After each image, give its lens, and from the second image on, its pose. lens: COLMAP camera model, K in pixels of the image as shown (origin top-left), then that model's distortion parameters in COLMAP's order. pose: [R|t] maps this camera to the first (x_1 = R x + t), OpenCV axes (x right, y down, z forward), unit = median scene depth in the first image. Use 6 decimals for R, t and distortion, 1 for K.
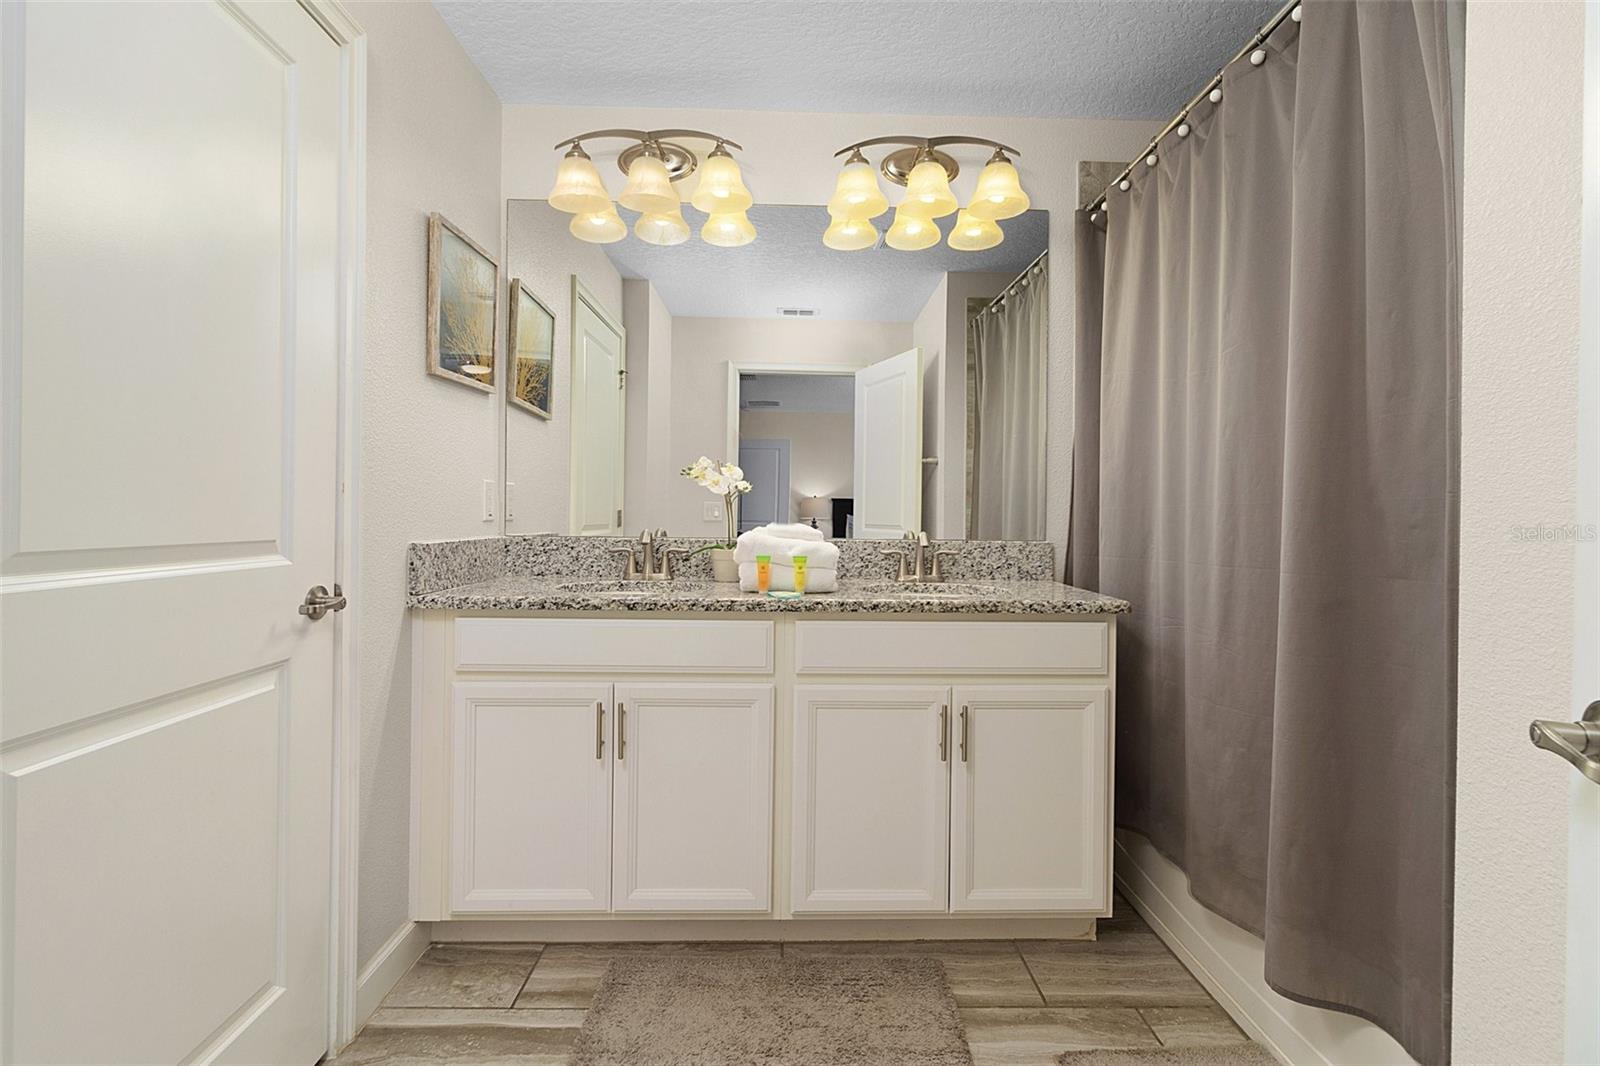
lens RADIAL K [[755.0, 0, 800.3], [0, 755.0, 508.0], [0, 0, 1]] dist [0.000642, 0.000810]
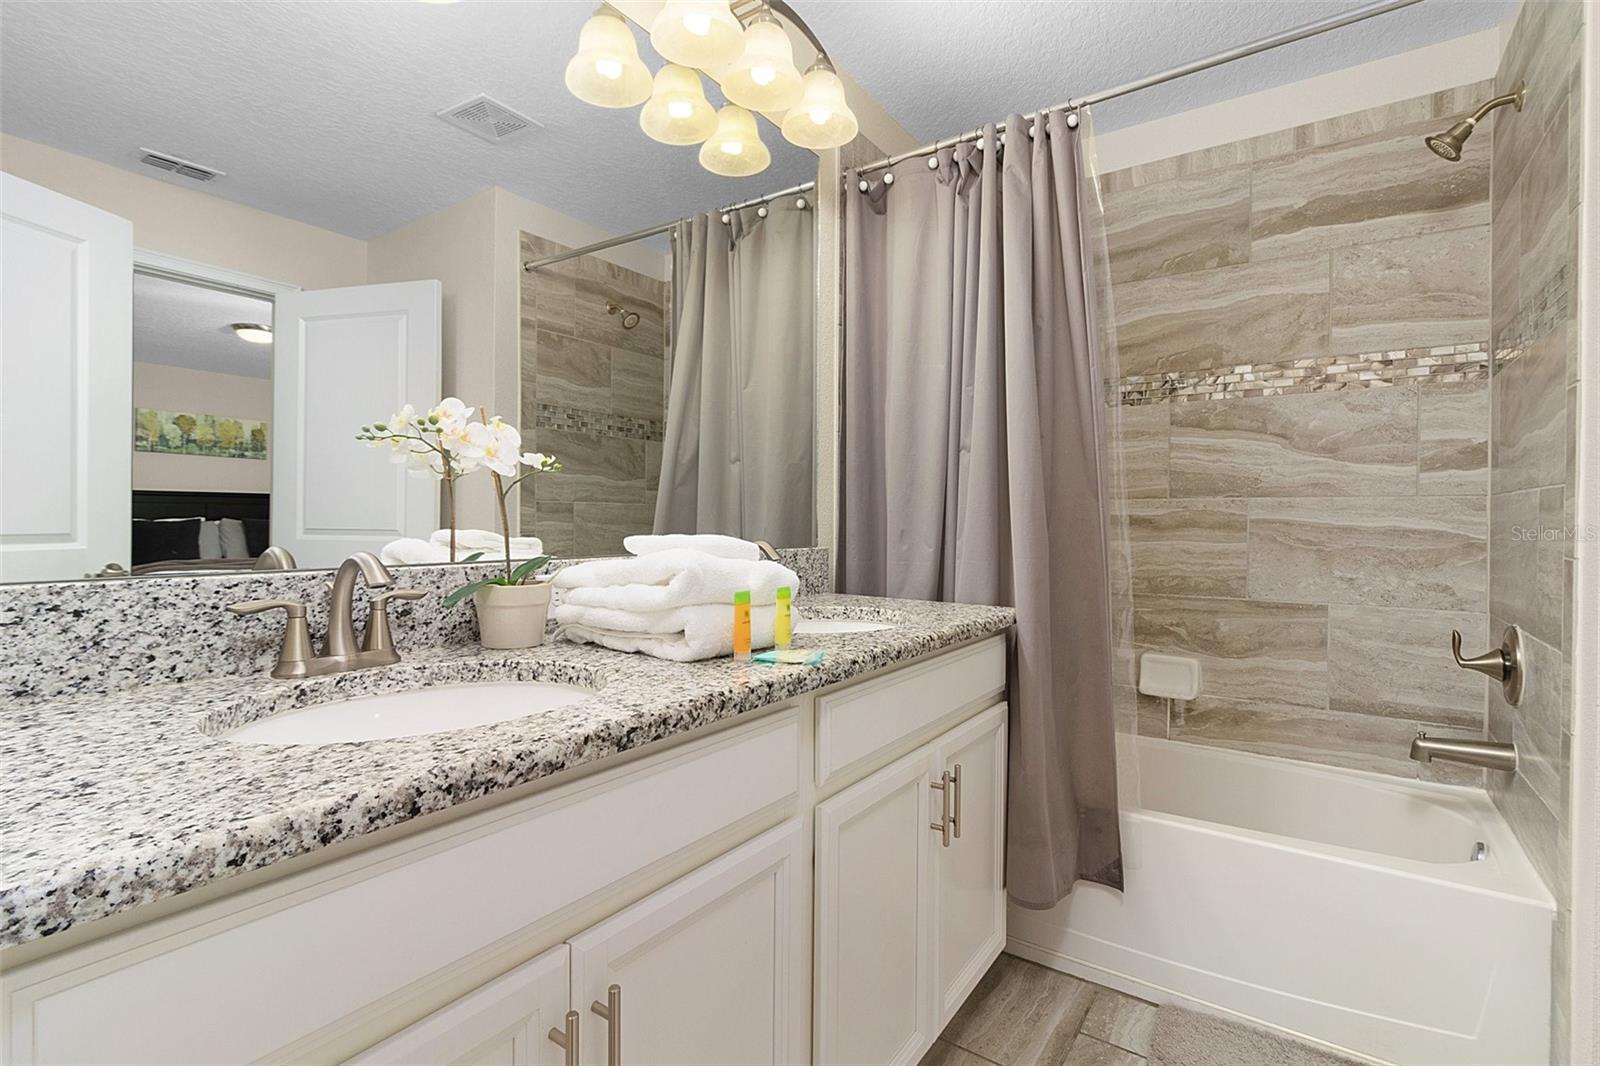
lens RADIAL K [[755.0, 0, 800.3], [0, 755.0, 508.0], [0, 0, 1]] dist [0.000642, 0.000810]
pose [[0.582734, 0.008004, 0.812623, -0.499697], [-0.010003, 0.999946, -0.002676, 0.002888], [-0.812601, -0.006570, 0.582783, 0.675210]]
